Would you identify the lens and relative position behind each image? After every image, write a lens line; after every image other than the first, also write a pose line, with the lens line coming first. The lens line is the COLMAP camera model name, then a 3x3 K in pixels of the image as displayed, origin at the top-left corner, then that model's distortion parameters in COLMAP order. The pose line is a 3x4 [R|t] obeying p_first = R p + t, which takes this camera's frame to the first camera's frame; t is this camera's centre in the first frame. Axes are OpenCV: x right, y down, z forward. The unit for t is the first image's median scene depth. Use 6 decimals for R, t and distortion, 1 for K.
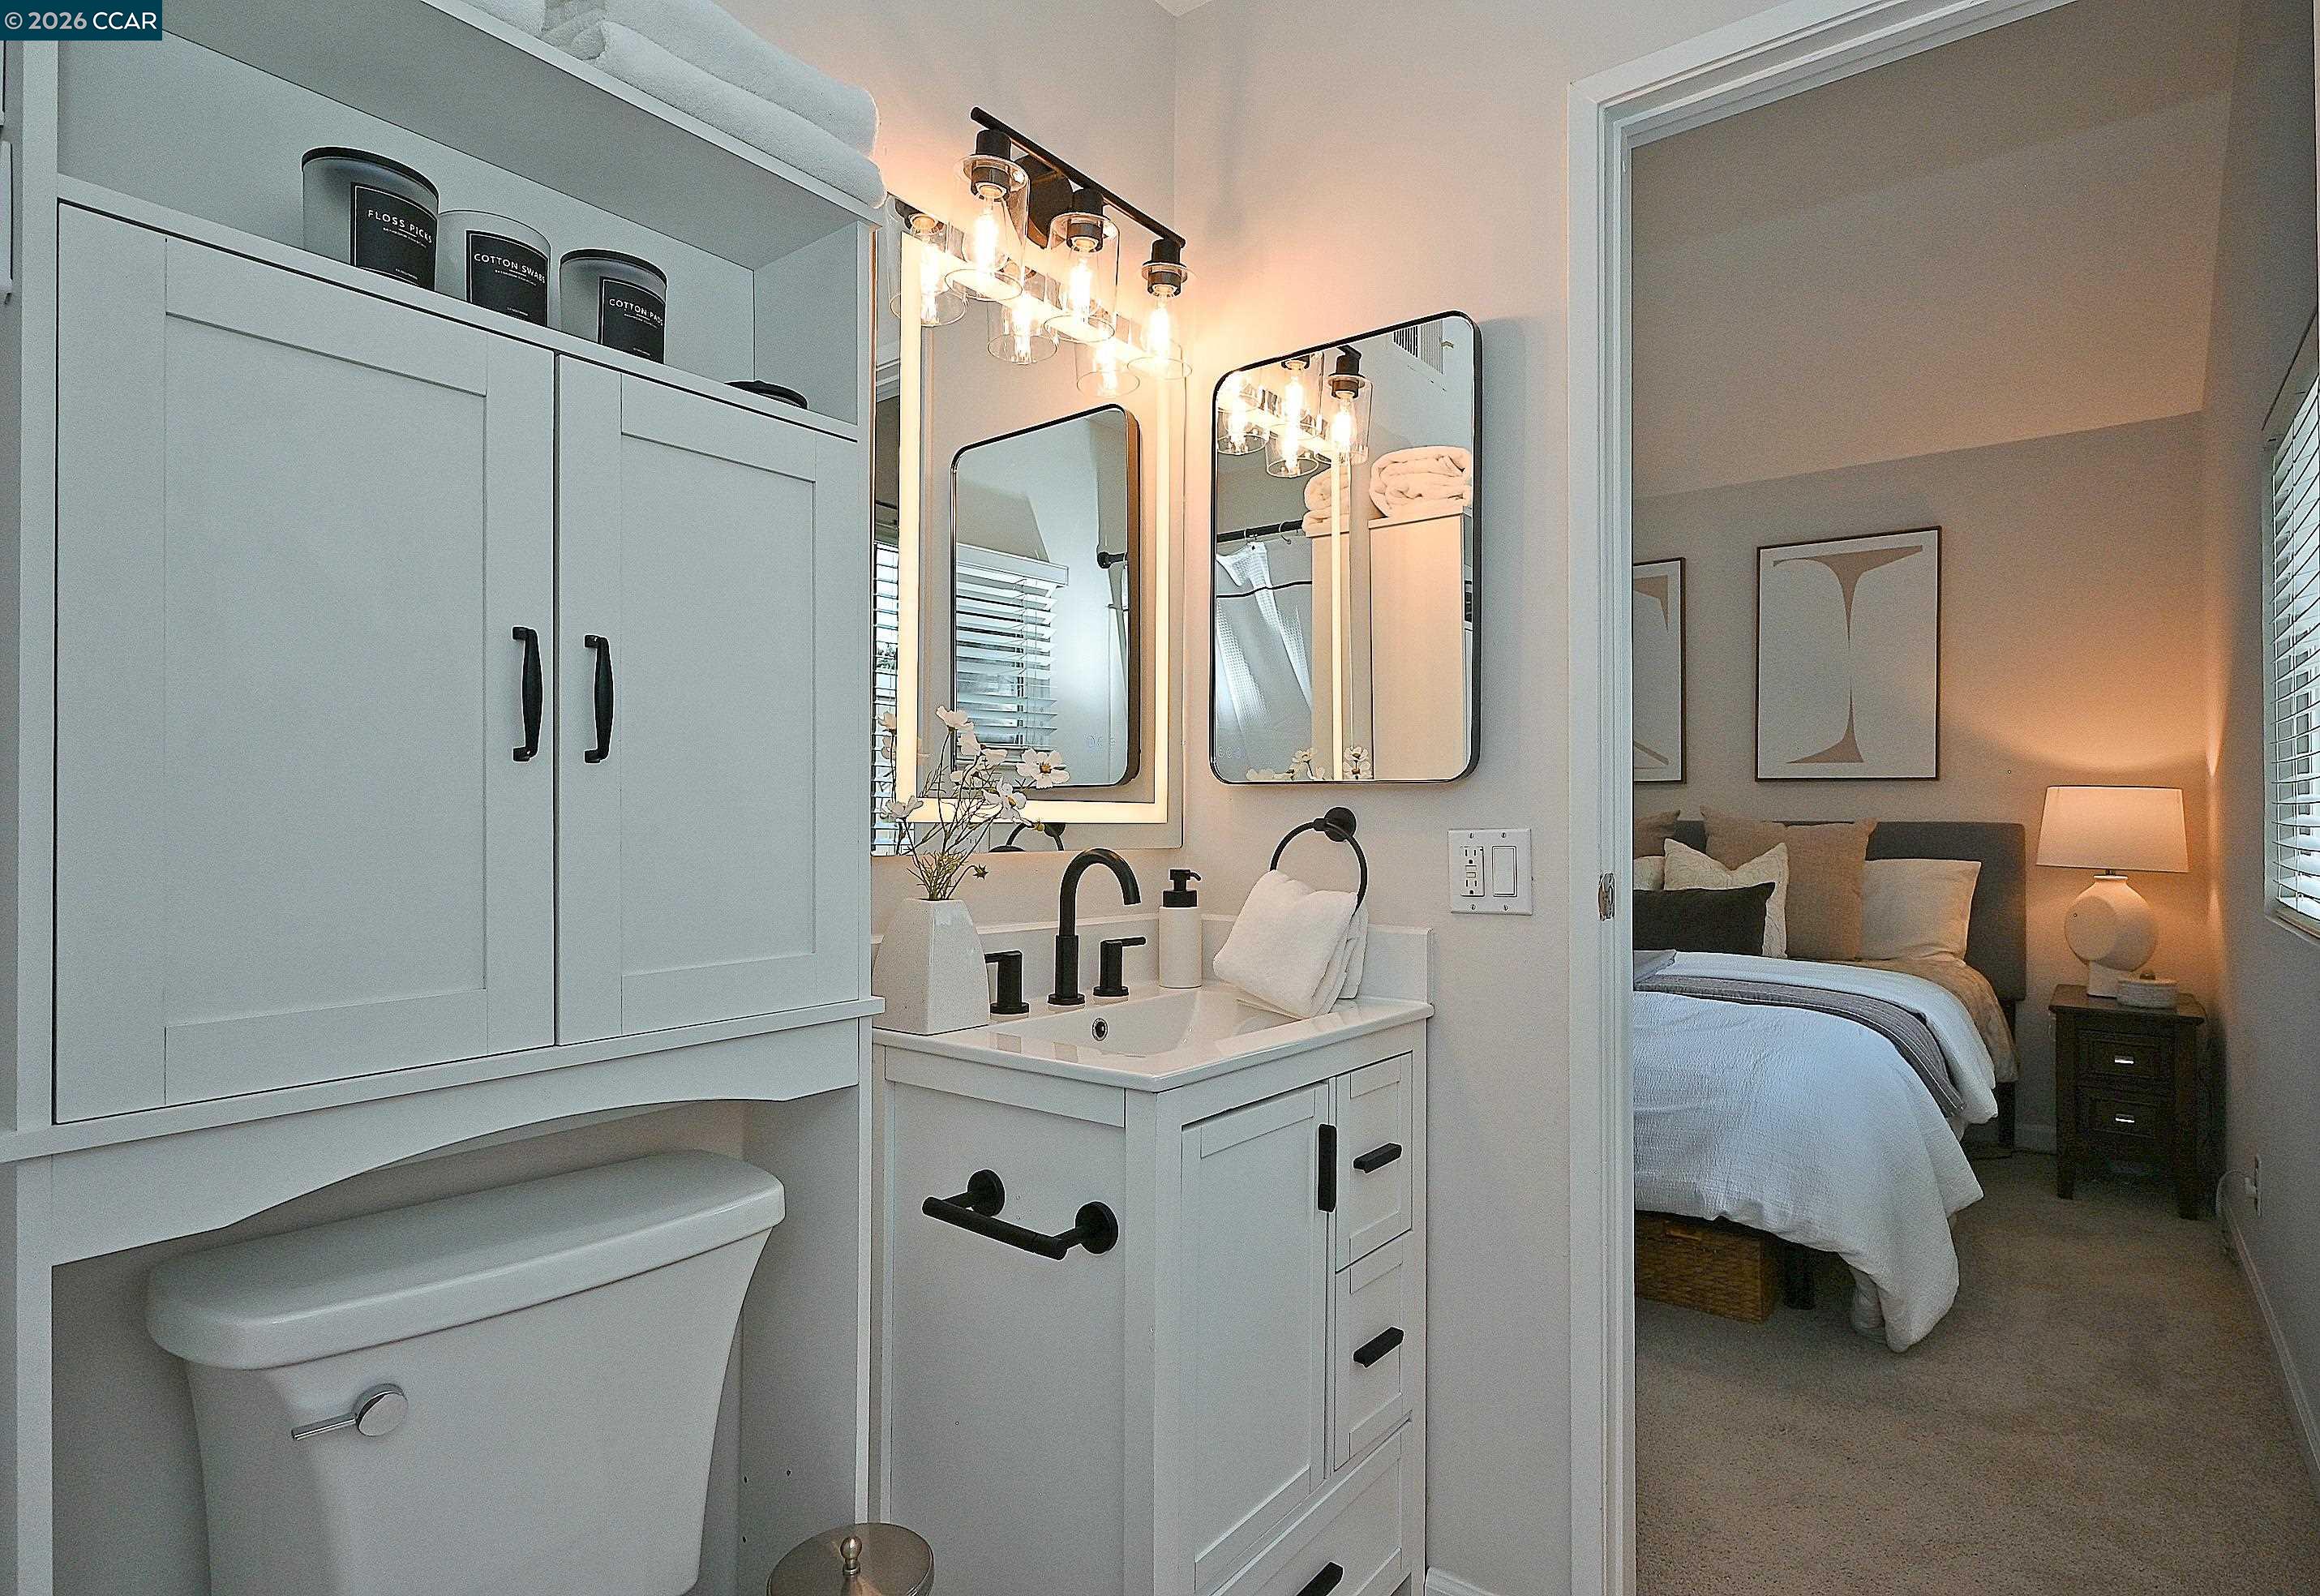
lens RADIAL K [[1208.2, 0, 1160.0], [0, 1208.2, 798.0], [0, 0, 1]] dist [-0.000693, 0.000041]
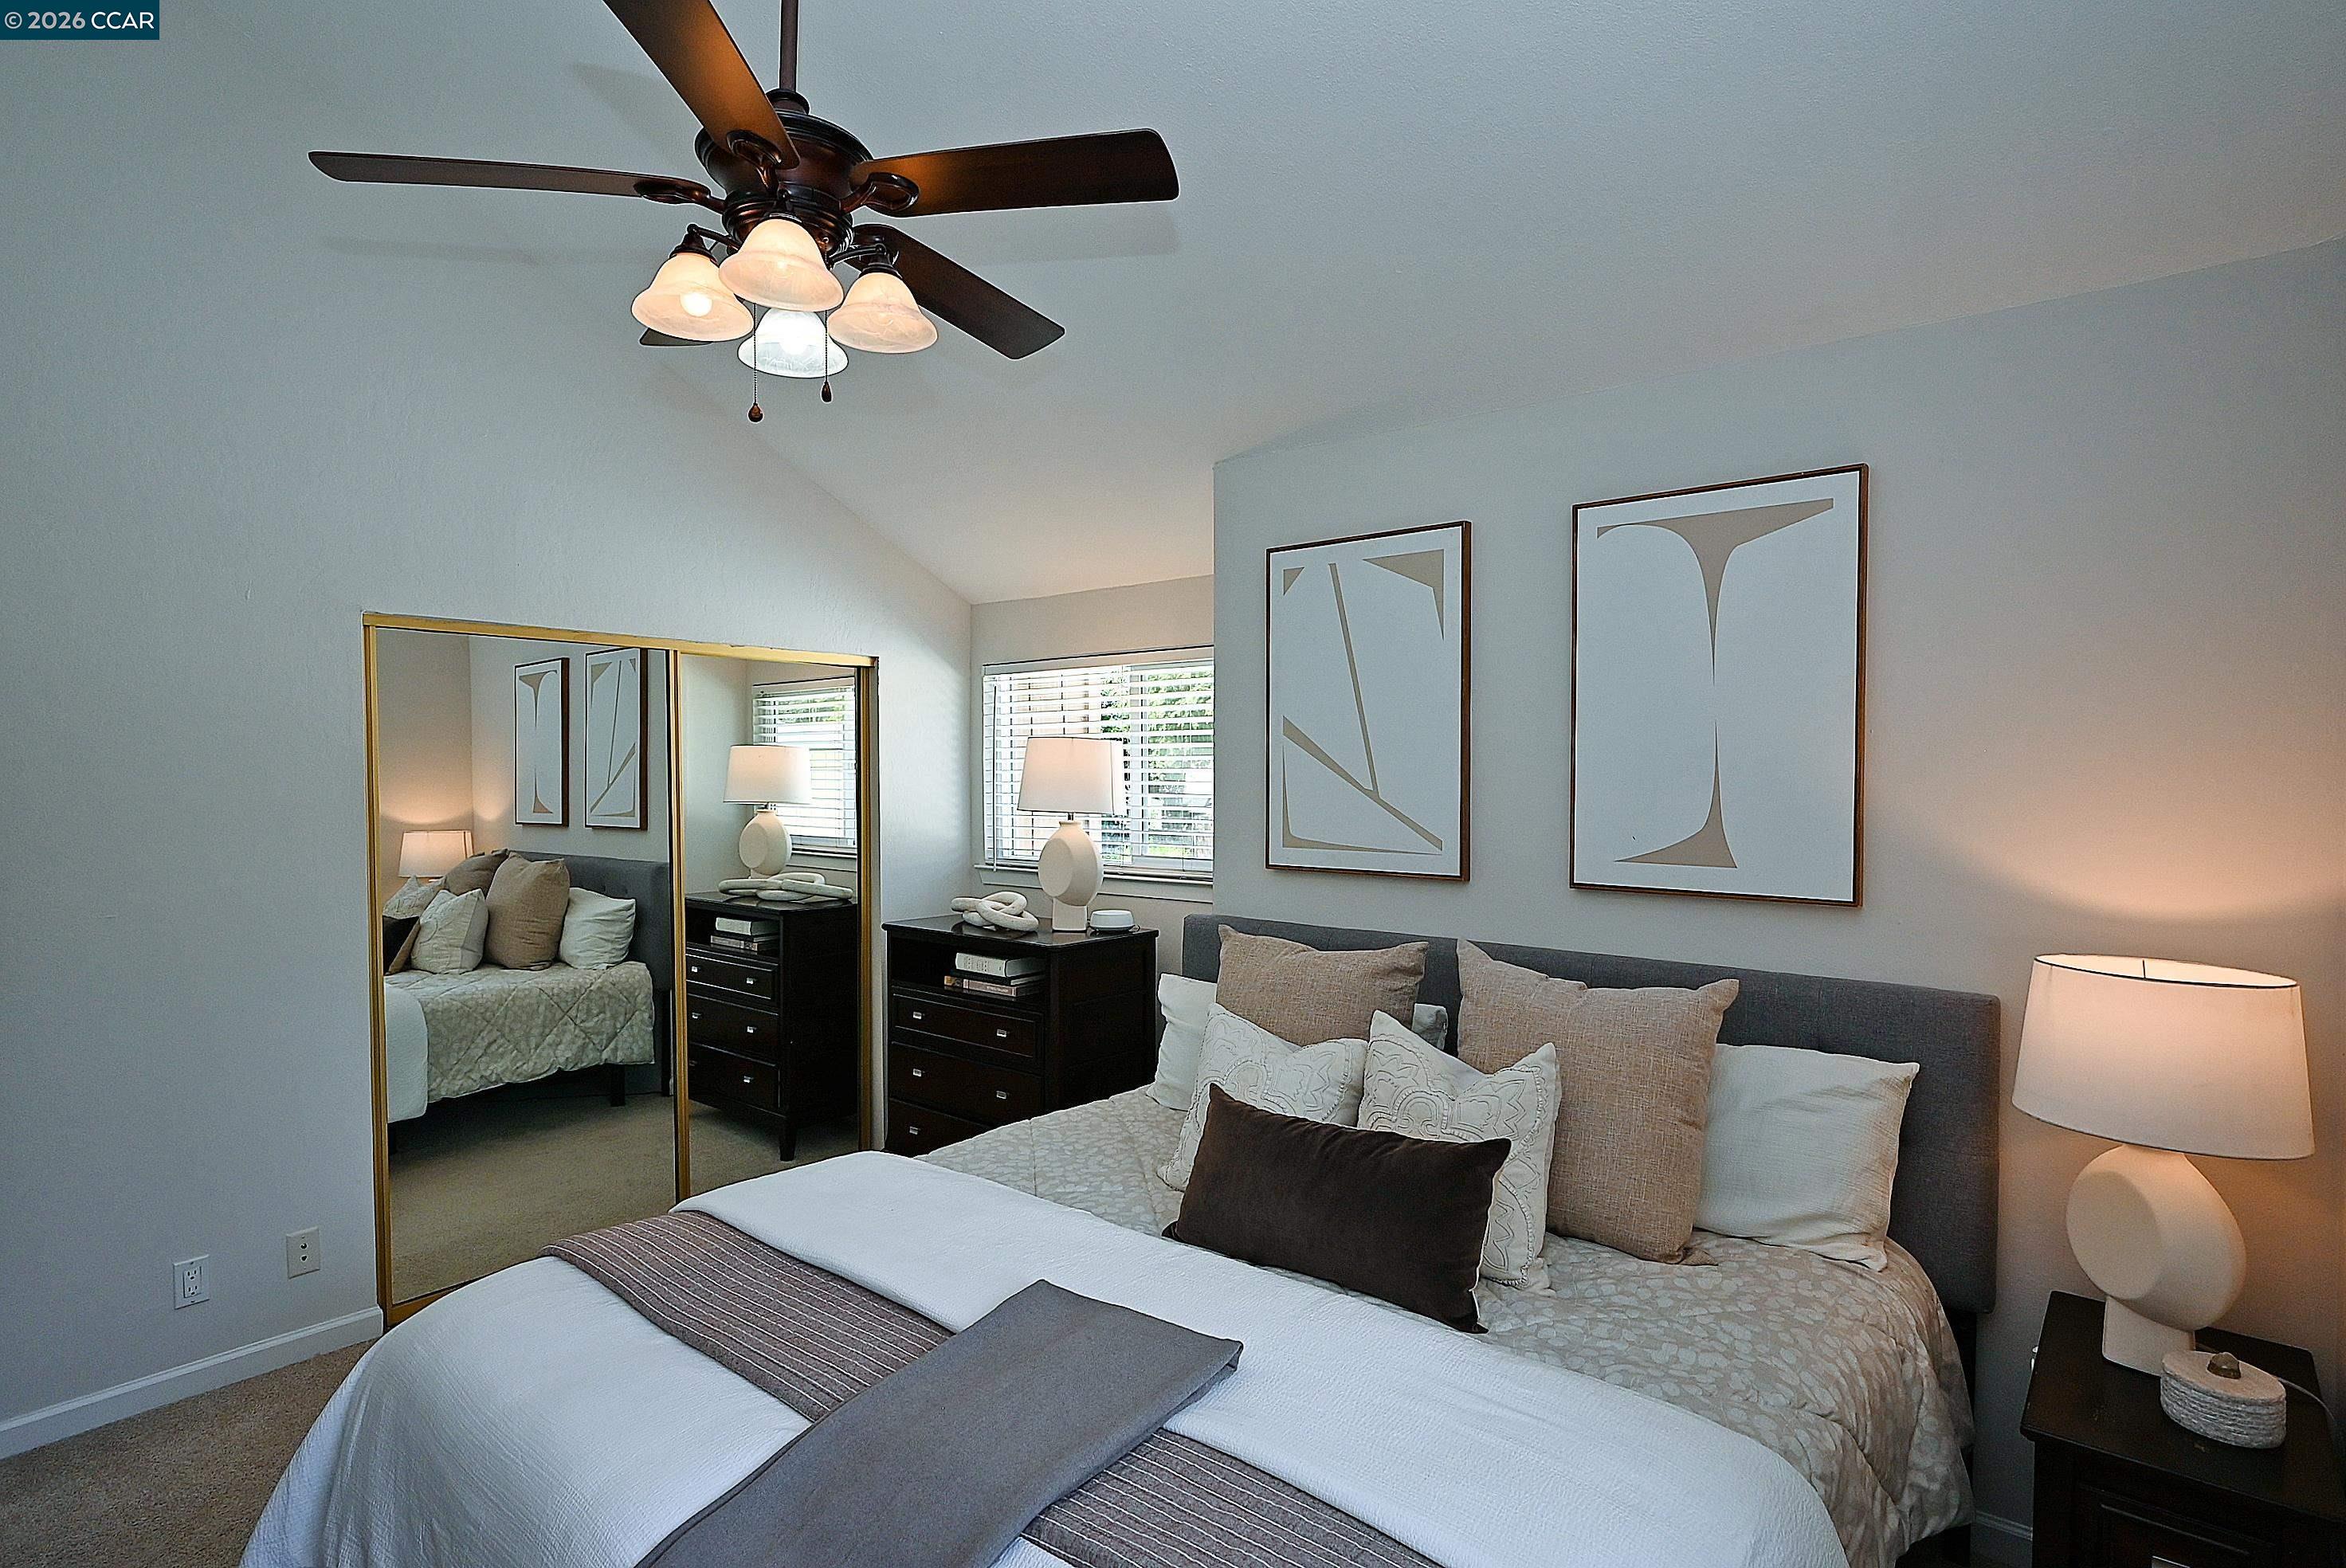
lens RADIAL K [[1216.9, 0, 1079.7], [0, 1216.9, 807.7], [0, 0, 1]] dist [-0.025264, -0.000852]
pose [[0.998339, 0.003770, -0.057484, 0.309179], [-0.001858, 0.999445, 0.033266, -0.082112], [0.057577, -0.033104, 0.997792, 0.409159]]
